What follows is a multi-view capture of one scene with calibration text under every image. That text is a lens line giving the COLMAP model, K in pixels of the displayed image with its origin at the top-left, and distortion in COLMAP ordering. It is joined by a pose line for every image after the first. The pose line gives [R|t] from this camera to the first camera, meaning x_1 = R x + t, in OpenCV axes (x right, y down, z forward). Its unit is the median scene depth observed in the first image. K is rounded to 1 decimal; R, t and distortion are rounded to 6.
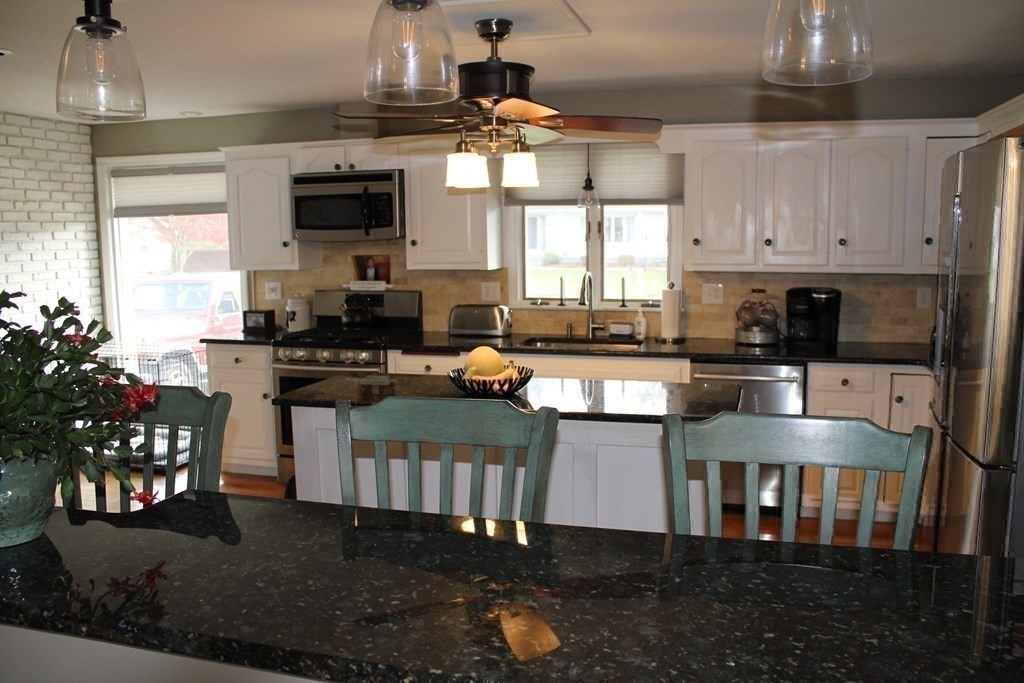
lens RADIAL K [[841.1, 0, 520.2], [0, 841.1, 347.7], [0, 0, 1]] dist [-0.120521, 0.049426]
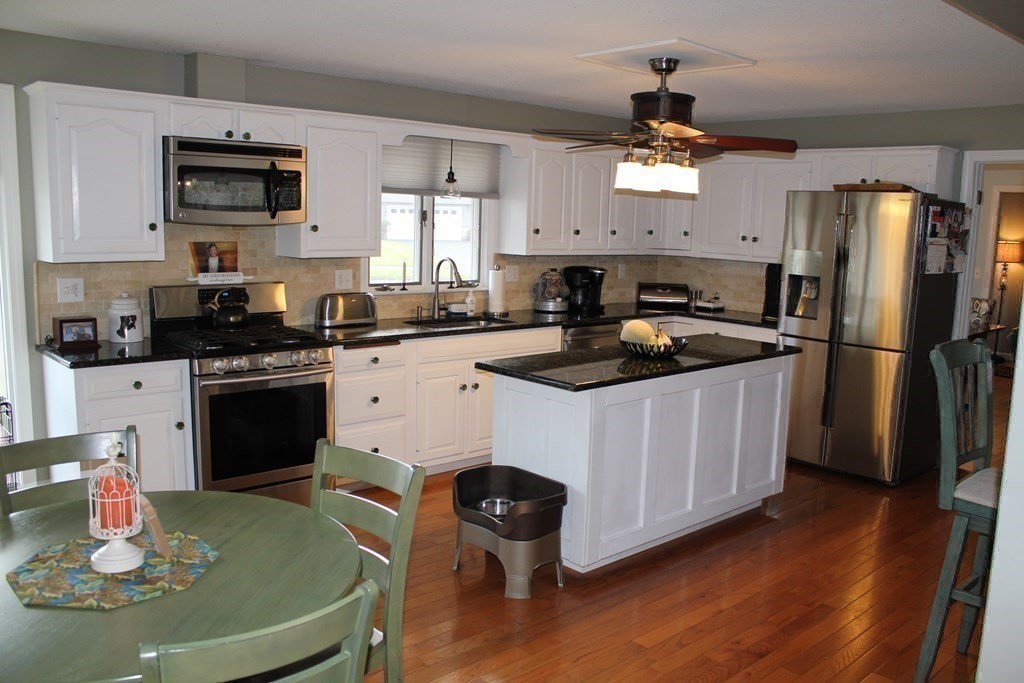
lens RADIAL K [[841.1, 0, 510.5], [0, 841.1, 346.3], [0, 0, 1]] dist [-0.120521, 0.049426]
pose [[0.532436, -0.102080, 0.840293, -0.781057], [0.082411, 0.994237, 0.068563, -0.041995], [-0.842449, 0.032744, 0.537780, 0.335871]]
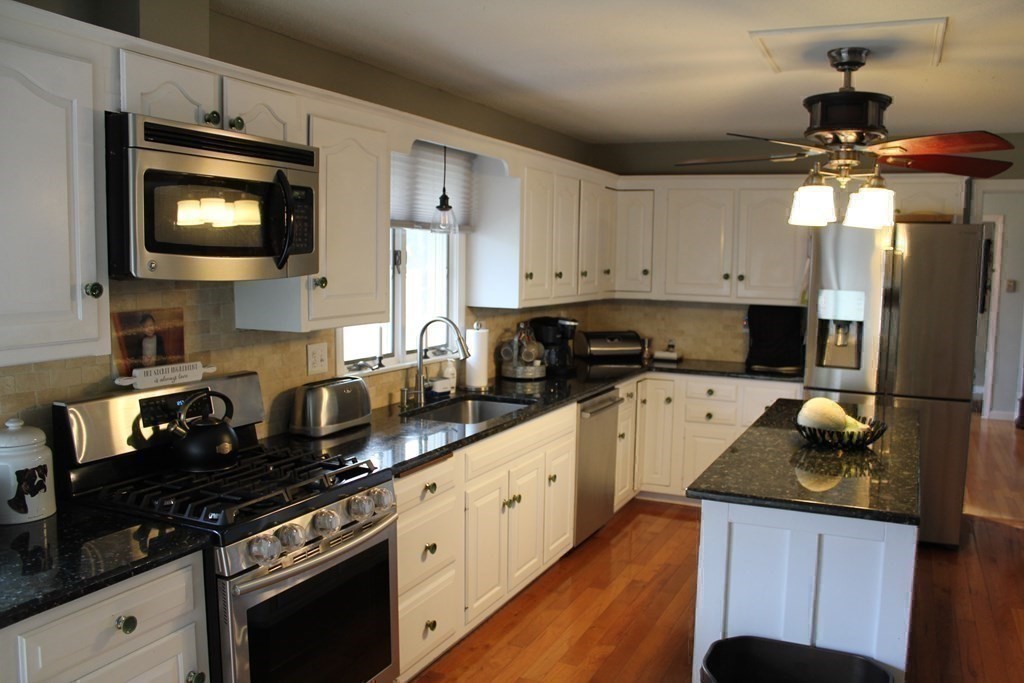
lens RADIAL K [[841.1, 0, 514.6], [0, 841.1, 347.0], [0, 0, 1]] dist [-0.120521, 0.049426]
pose [[0.162476, -0.092563, 0.982361, -0.646333], [0.118860, 0.990176, 0.073641, -0.107897], [-0.979527, 0.104798, 0.171882, 0.779577]]
